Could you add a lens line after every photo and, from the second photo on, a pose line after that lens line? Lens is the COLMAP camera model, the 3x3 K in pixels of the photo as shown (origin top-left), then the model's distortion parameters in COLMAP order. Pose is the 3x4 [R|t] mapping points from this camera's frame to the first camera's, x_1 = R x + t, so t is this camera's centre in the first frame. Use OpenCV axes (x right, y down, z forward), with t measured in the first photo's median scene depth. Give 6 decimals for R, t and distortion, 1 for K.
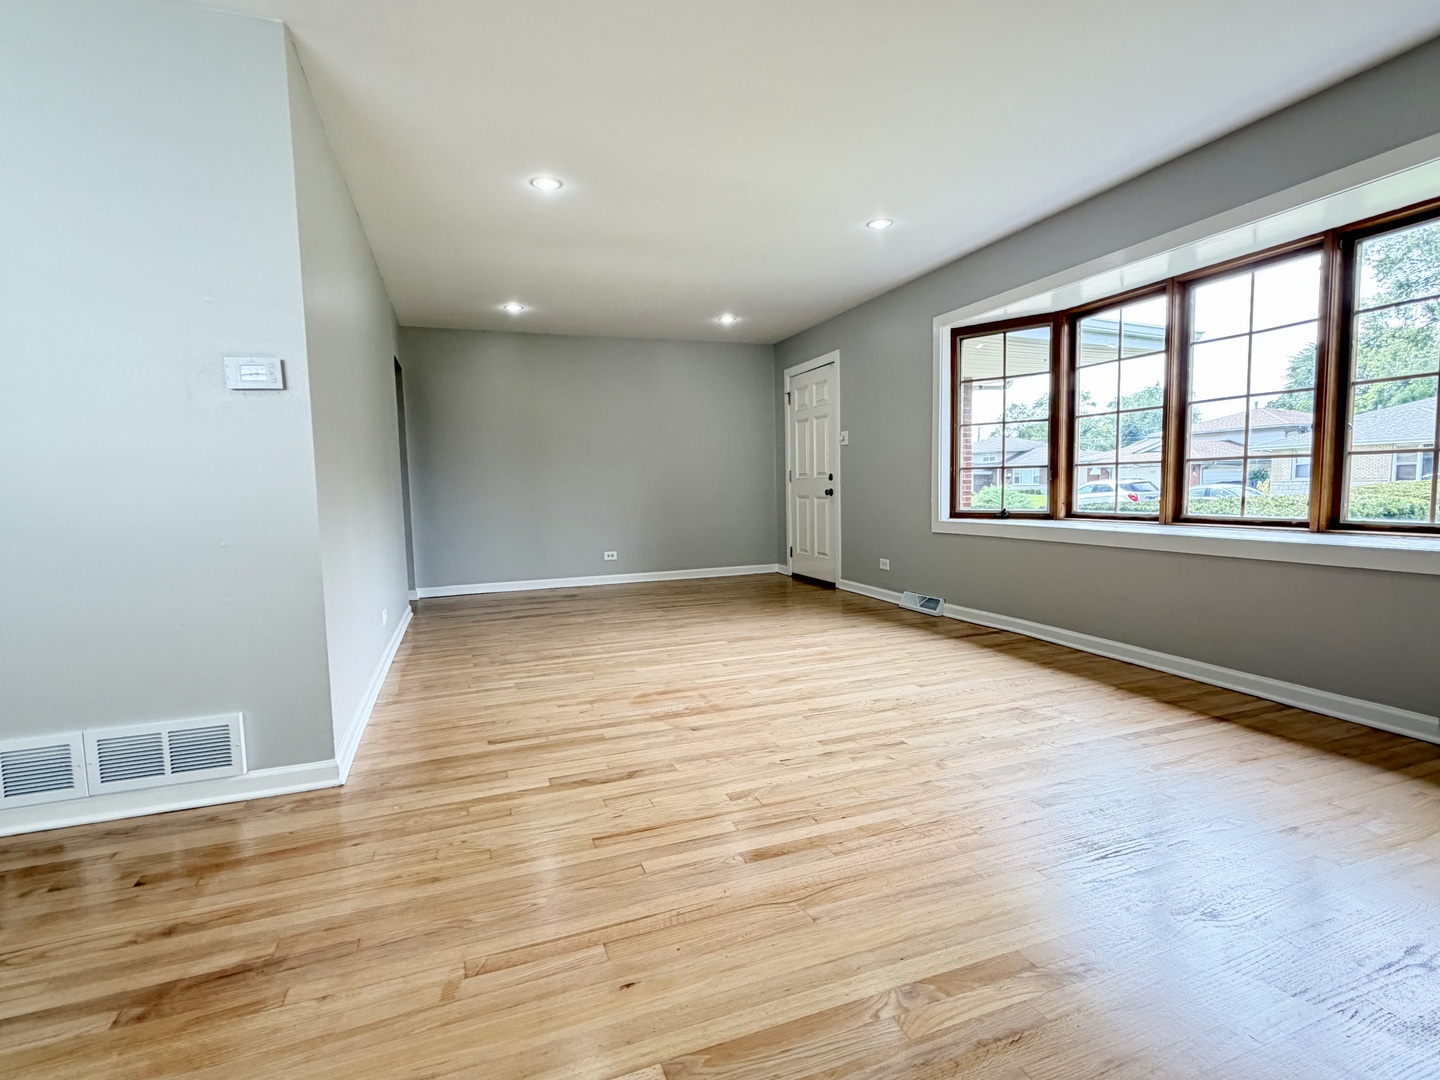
lens RADIAL K [[711.5, 0, 714.4], [0, 711.5, 533.6], [0, 0, 1]] dist [-0.000774, 0.000268]
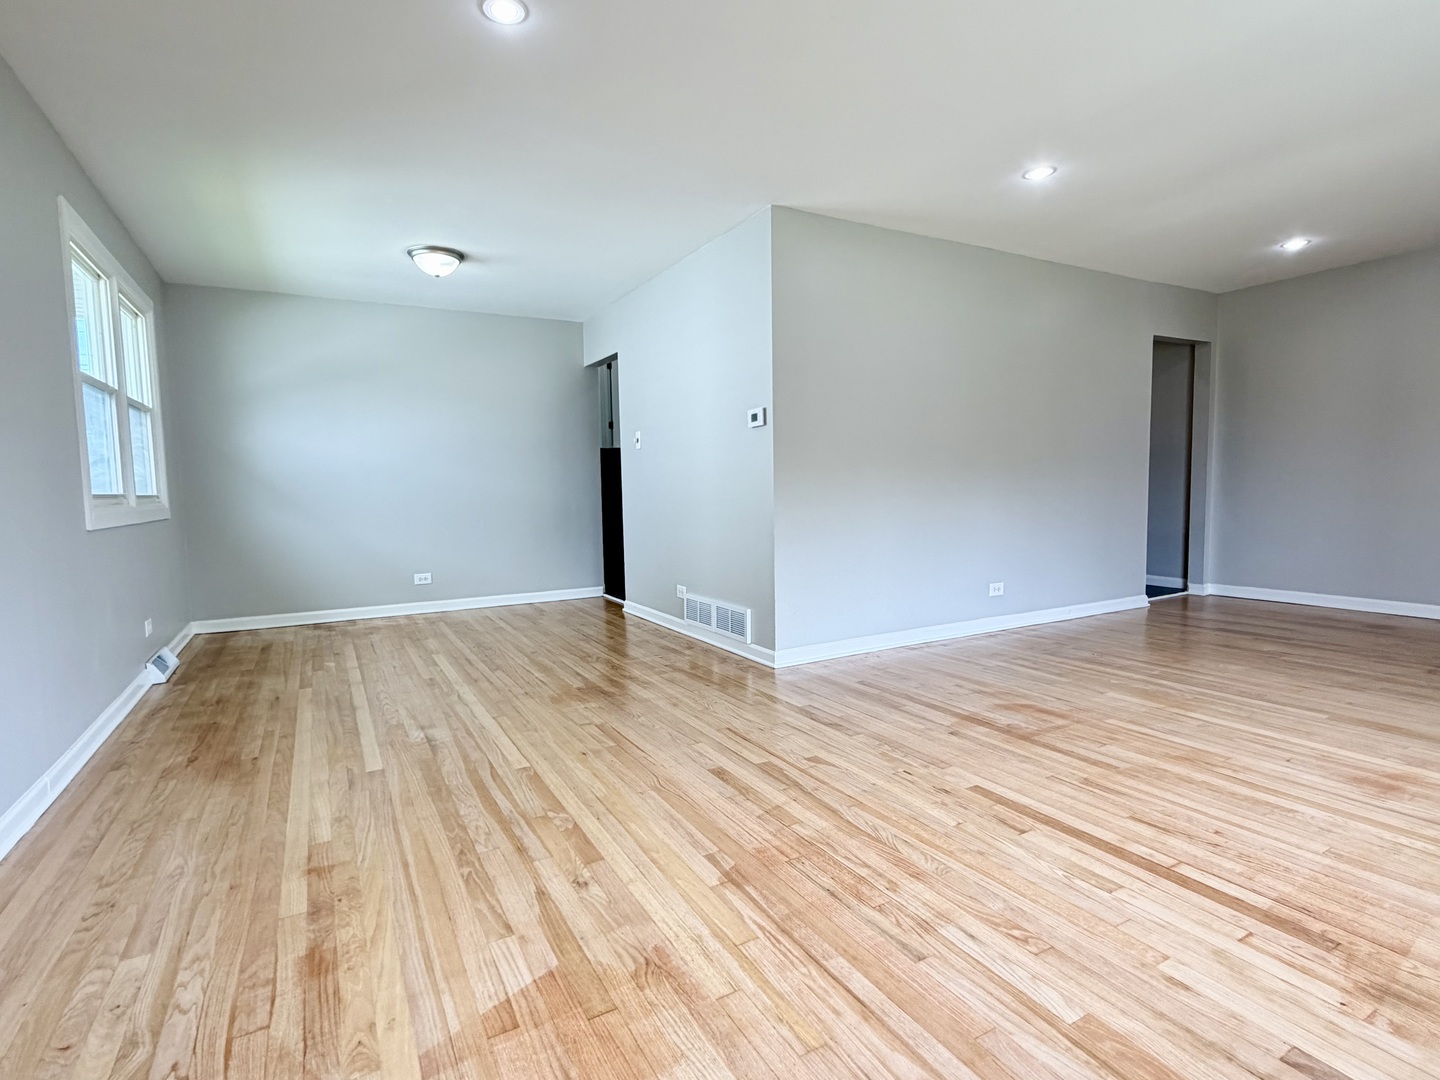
lens RADIAL K [[711.5, 0, 704.7], [0, 711.5, 549.1], [0, 0, 1]] dist [-0.000774, 0.000268]
pose [[0.145782, 0.108633, -0.983334, 0.840851], [-0.050494, 0.993475, 0.102268, -0.061233], [0.988027, 0.034744, 0.150317, 0.485065]]
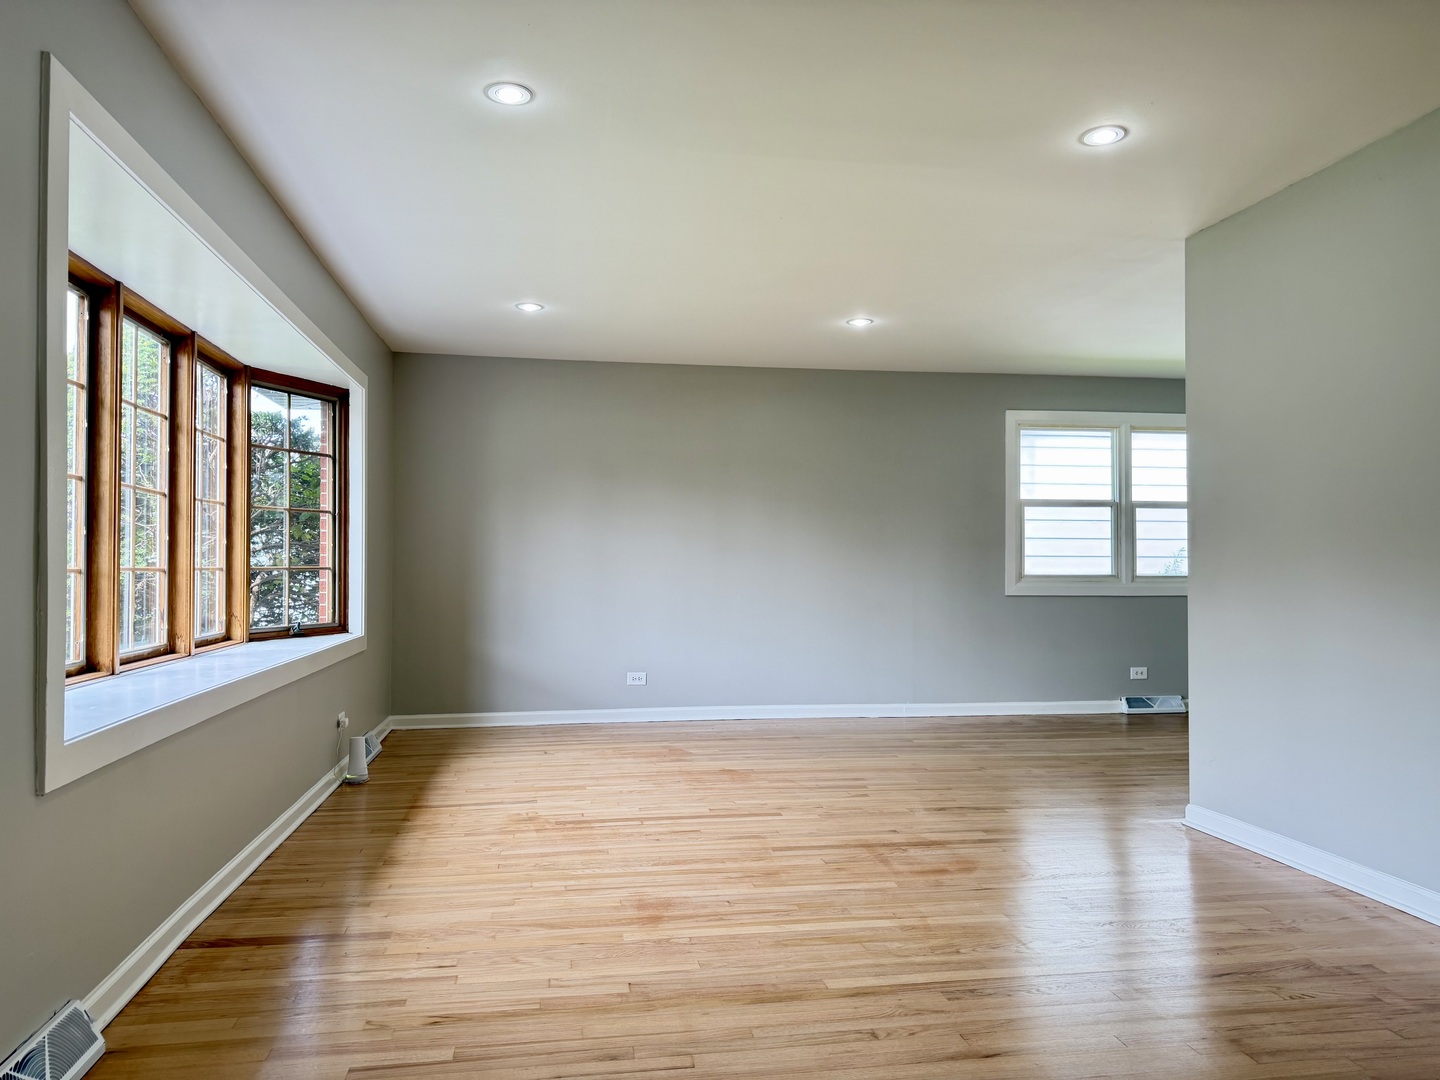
lens RADIAL K [[996.9, 0, 731.2], [0, 996.9, 541.4], [0, 0, 1]] dist [0.048238, -0.056840]
pose [[-0.984536, 0.027580, 0.173000, -0.055345], [0.034254, 0.998775, 0.035710, -0.185363], [-0.171803, 0.041084, -0.984274, 2.337032]]
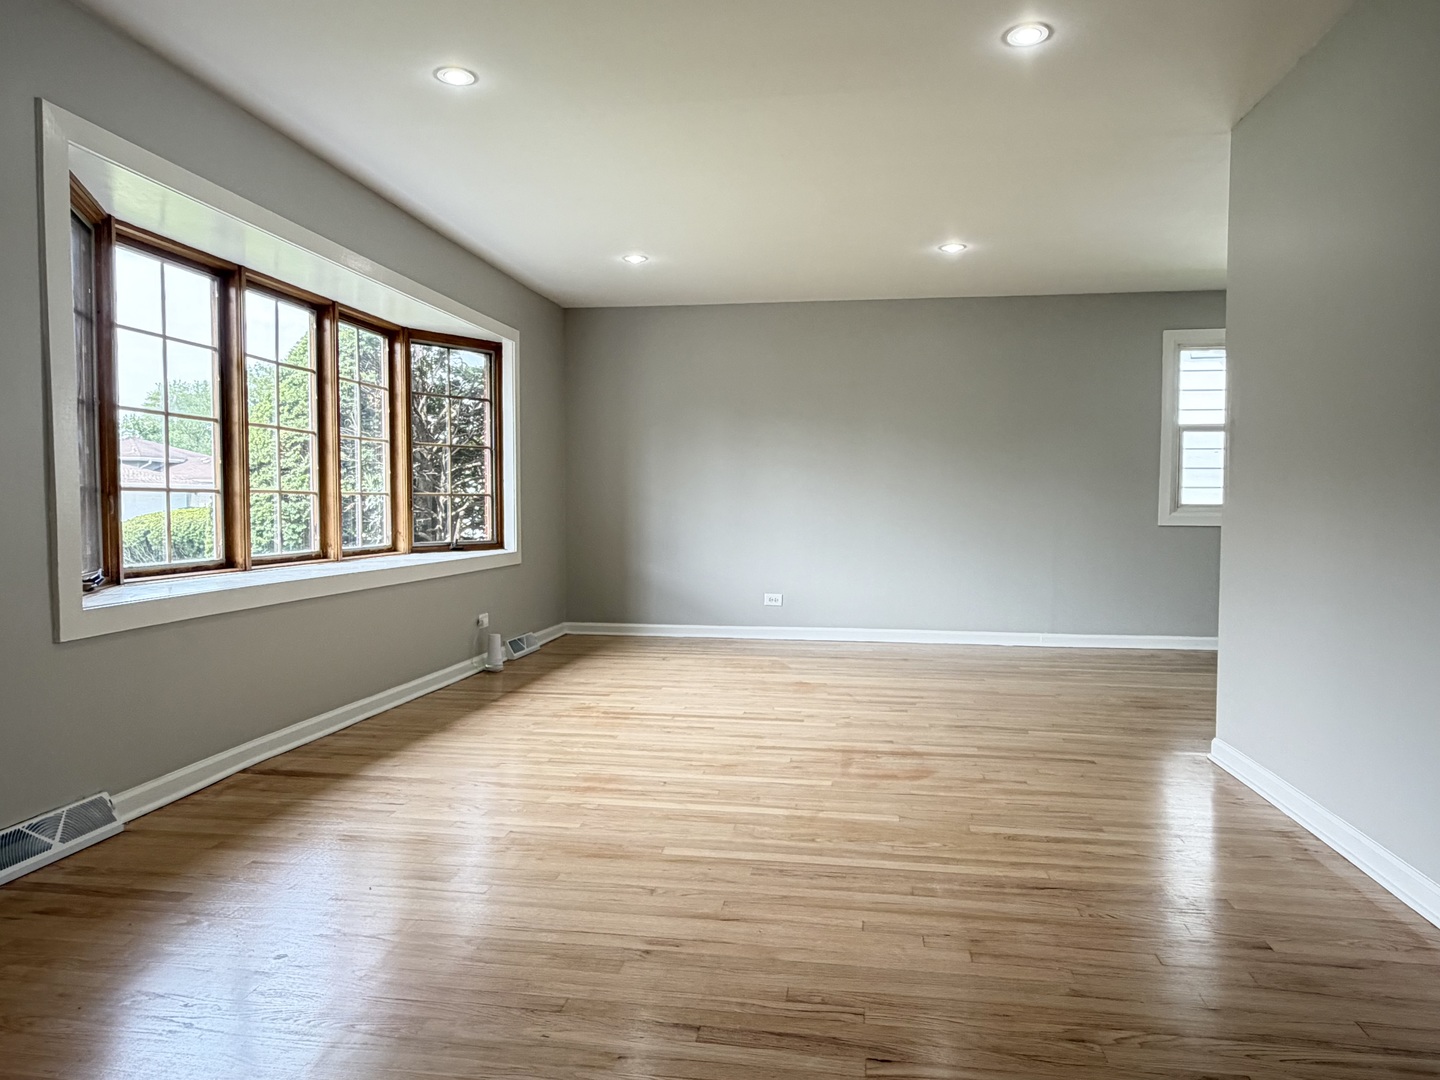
lens RADIAL K [[949.1, 0, 732.9], [0, 949.1, 543.3], [0, 0, 1]] dist [0.007655, -0.012483]
pose [[-0.882277, 0.002818, 0.470723, -0.467676], [0.049968, 0.994893, 0.087699, -0.145440], [-0.468071, 0.100896, -0.877912, 2.235905]]
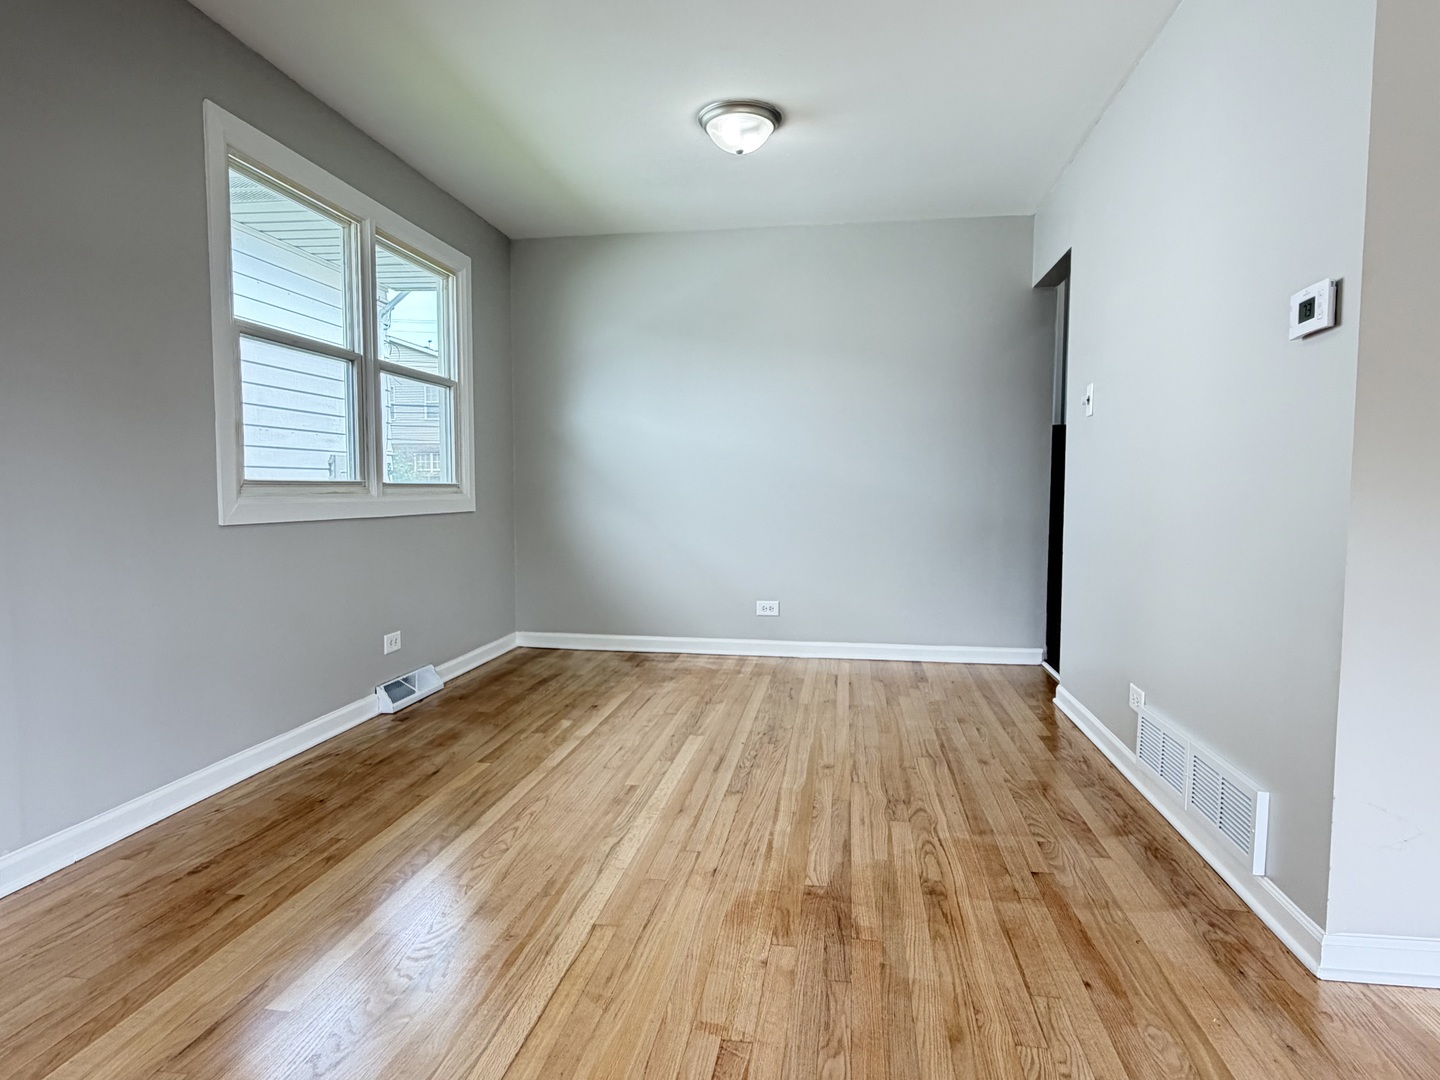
lens RADIAL K [[828.4, 0, 717.3], [0, 828.4, 547.0], [0, 0, 1]] dist [0.001316, -0.005724]
pose [[-0.483121, 0.085835, -0.871336, 0.250201], [-0.048907, 0.990983, 0.124739, -0.058844], [0.874187, 0.102879, -0.474567, 0.700217]]
